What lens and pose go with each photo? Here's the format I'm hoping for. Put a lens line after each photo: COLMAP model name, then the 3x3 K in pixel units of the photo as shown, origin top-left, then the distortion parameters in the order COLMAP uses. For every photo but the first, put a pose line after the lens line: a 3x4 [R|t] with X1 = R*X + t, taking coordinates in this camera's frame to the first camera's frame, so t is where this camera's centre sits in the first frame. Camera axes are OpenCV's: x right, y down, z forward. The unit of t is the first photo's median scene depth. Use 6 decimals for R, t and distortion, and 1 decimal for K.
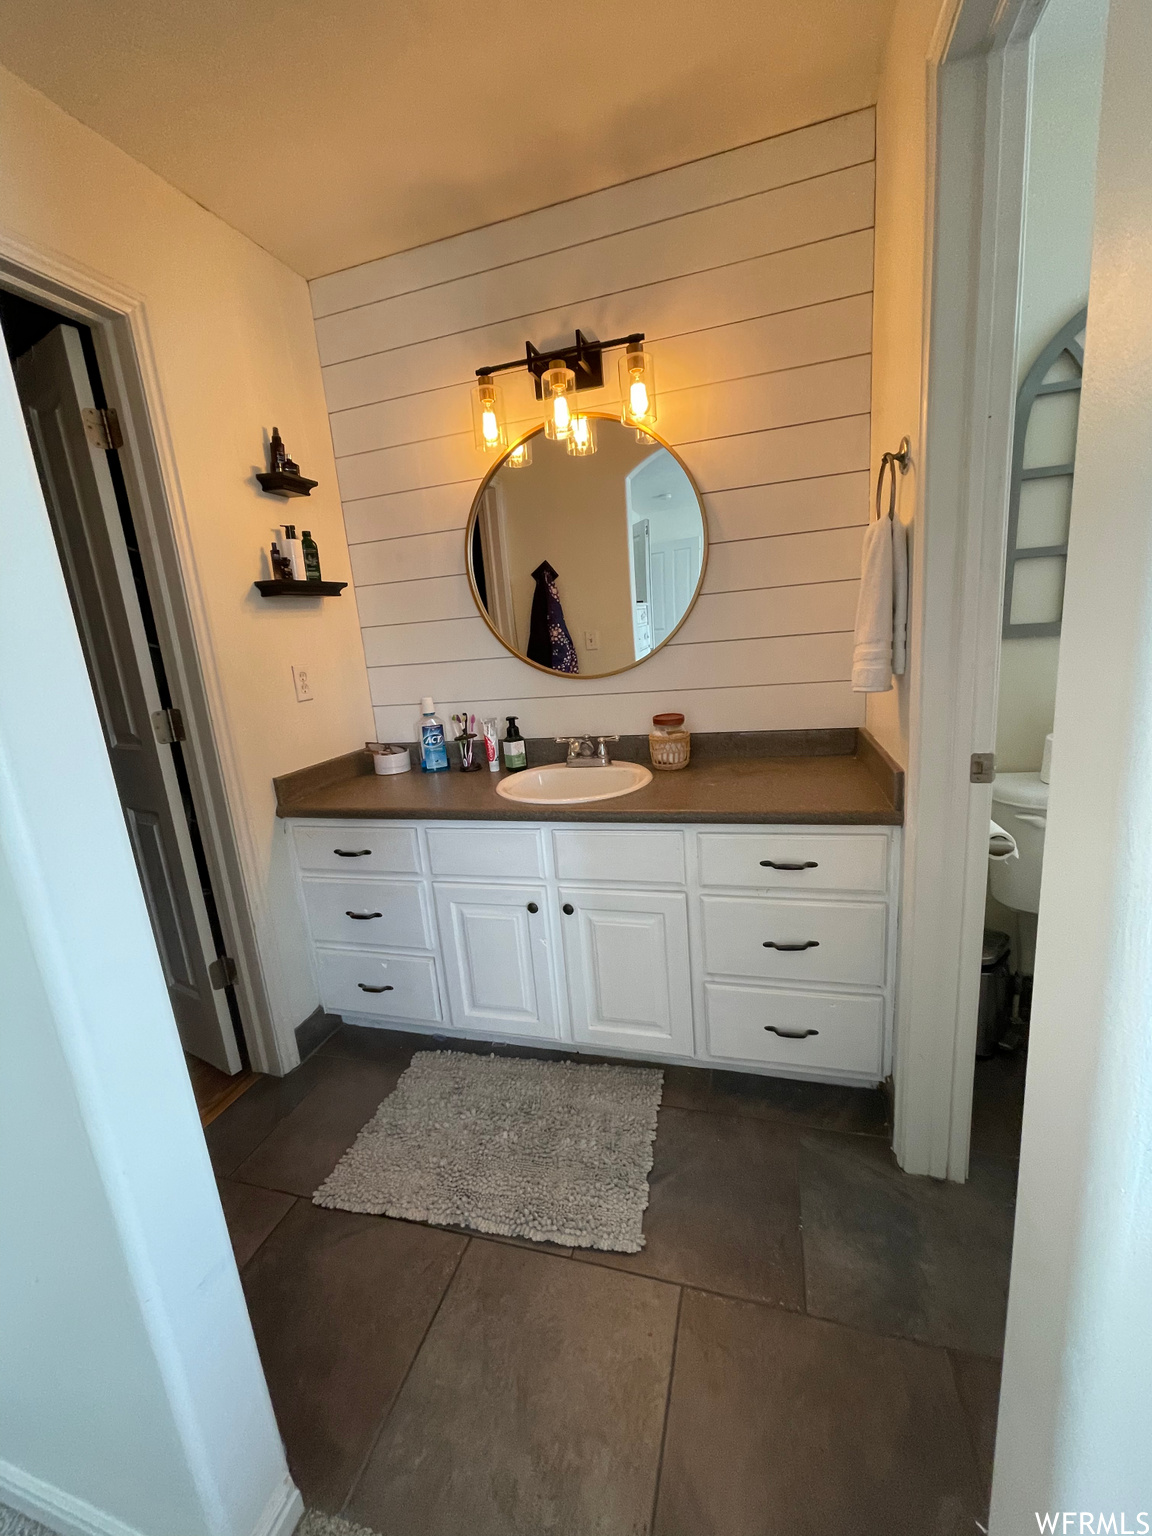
lens RADIAL K [[619.2, 0, 572.6], [0, 619.2, 767.8], [0, 0, 1]] dist [-0.003445, 0.000111]
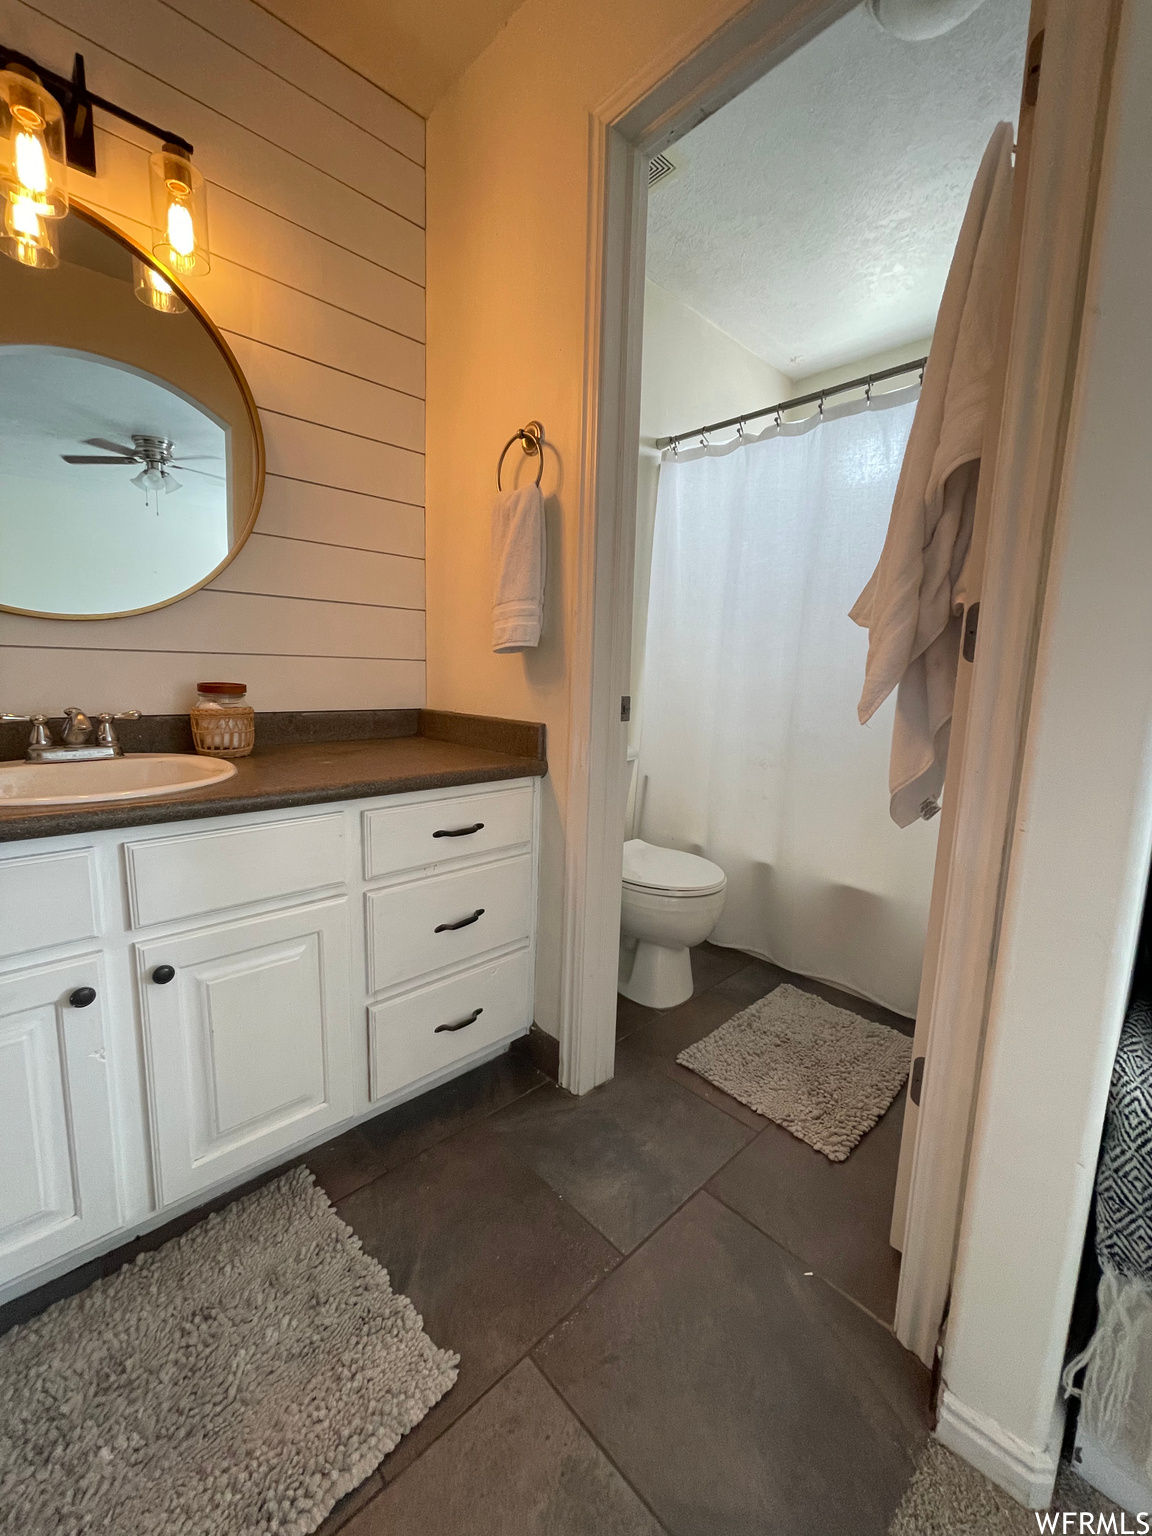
lens RADIAL K [[619.2, 0, 571.6], [0, 619.2, 765.2], [0, 0, 1]] dist [-0.003445, 0.000111]
pose [[0.488515, -0.033487, 0.871913, -0.327162], [0.119177, 0.992459, -0.028655, 0.094285], [-0.864379, 0.117910, 0.488822, 0.351168]]
